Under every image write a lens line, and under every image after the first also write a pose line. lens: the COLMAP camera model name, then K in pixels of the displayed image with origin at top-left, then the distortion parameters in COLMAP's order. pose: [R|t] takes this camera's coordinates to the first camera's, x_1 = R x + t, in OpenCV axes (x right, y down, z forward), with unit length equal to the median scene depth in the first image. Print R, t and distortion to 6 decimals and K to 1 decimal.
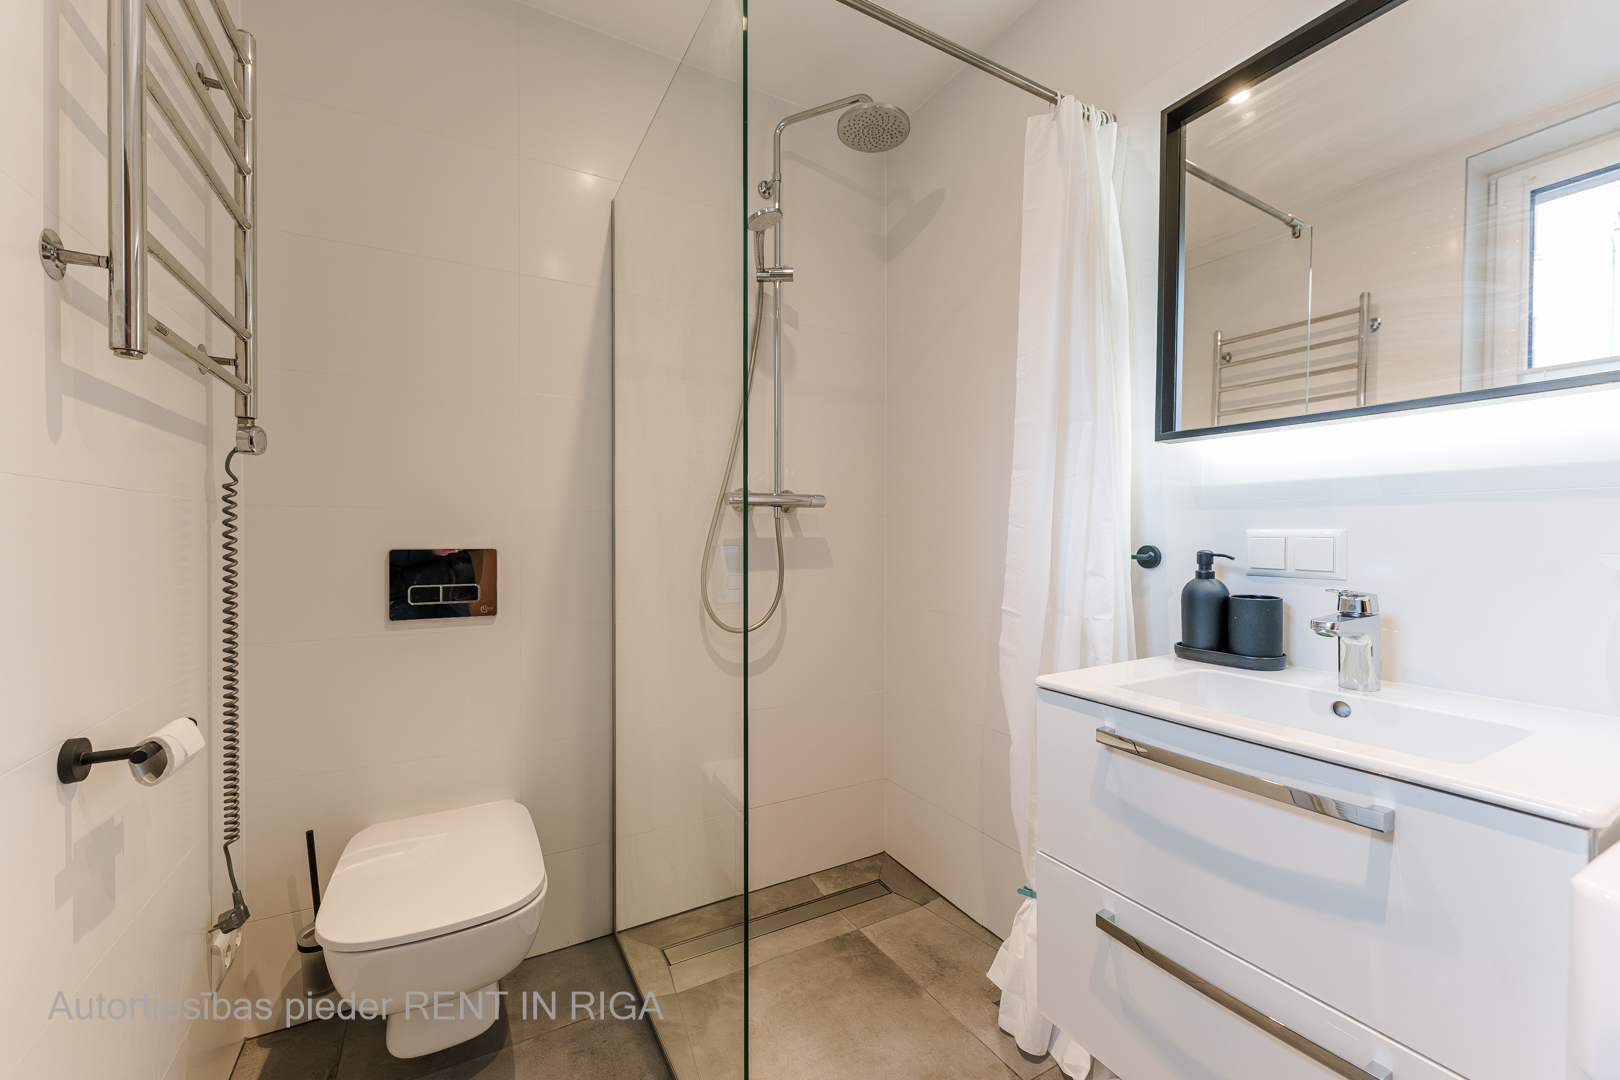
lens RADIAL K [[642.7, 0, 808.4], [0, 642.7, 542.3], [0, 0, 1]] dist [-0.003646, -0.000020]
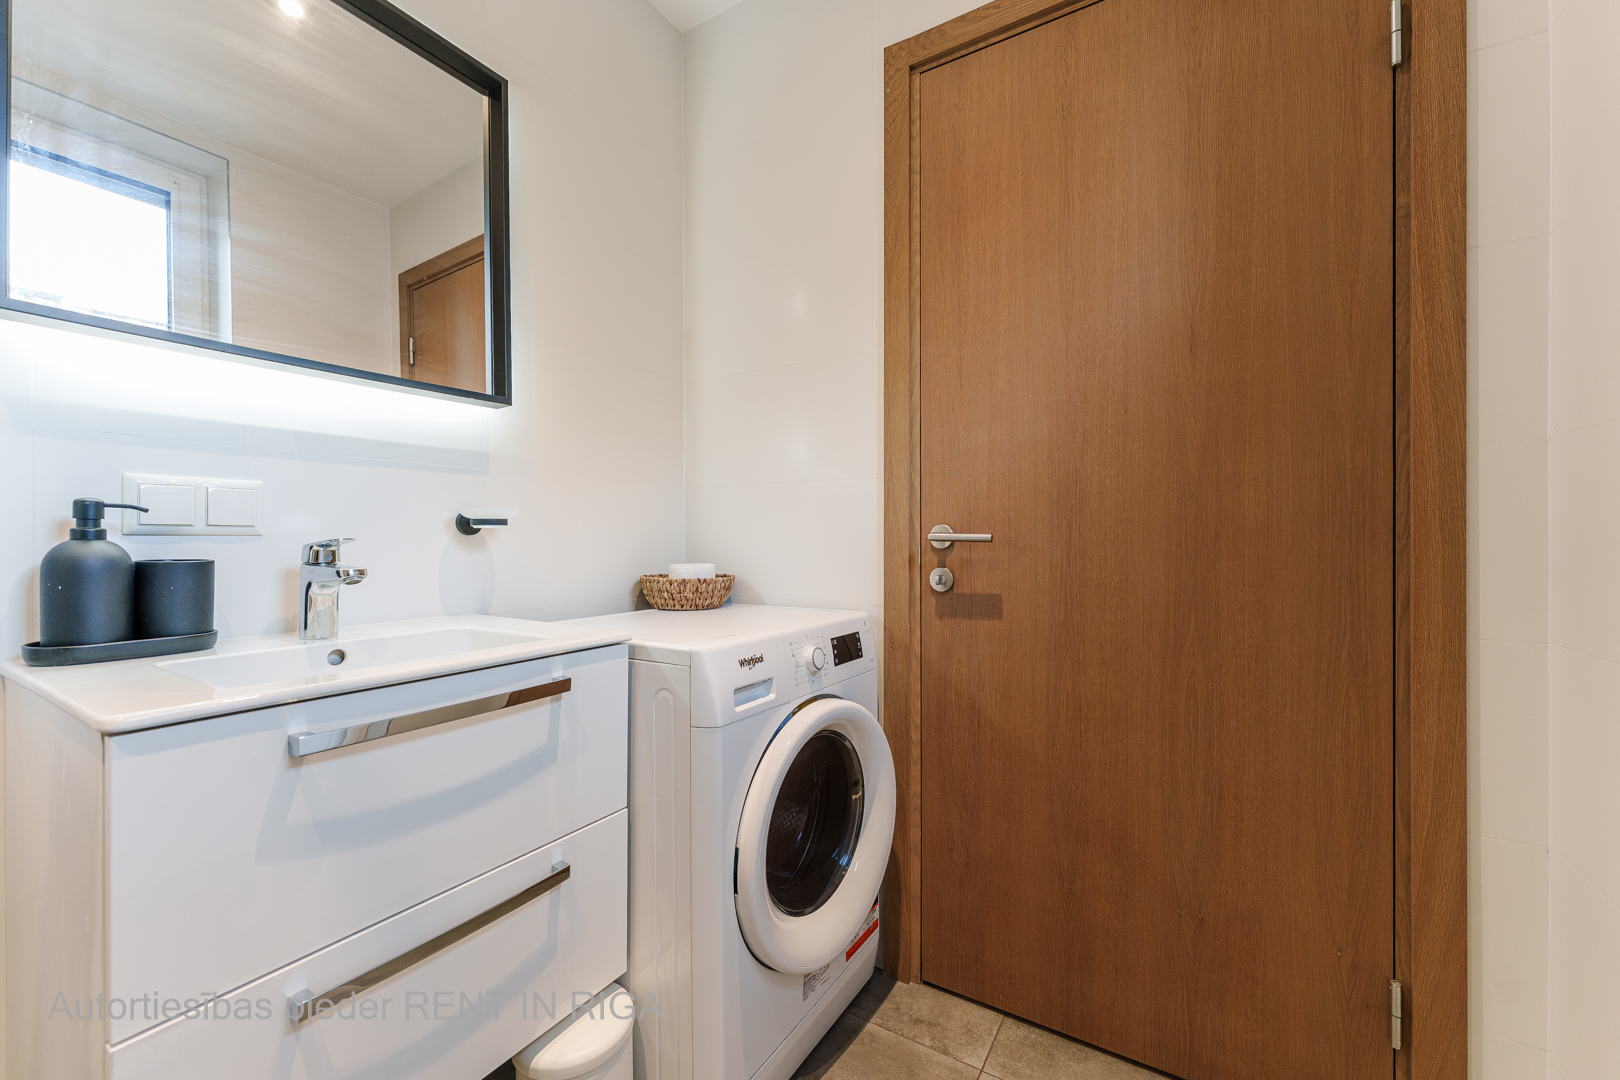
lens RADIAL K [[642.7, 0, 805.8], [0, 642.7, 541.1], [0, 0, 1]] dist [-0.003646, -0.000020]
pose [[-0.502027, -0.003990, 0.864842, -0.354189], [0.008164, 0.999923, 0.009353, 0.060110], [-0.864813, 0.011756, -0.501956, 0.716960]]
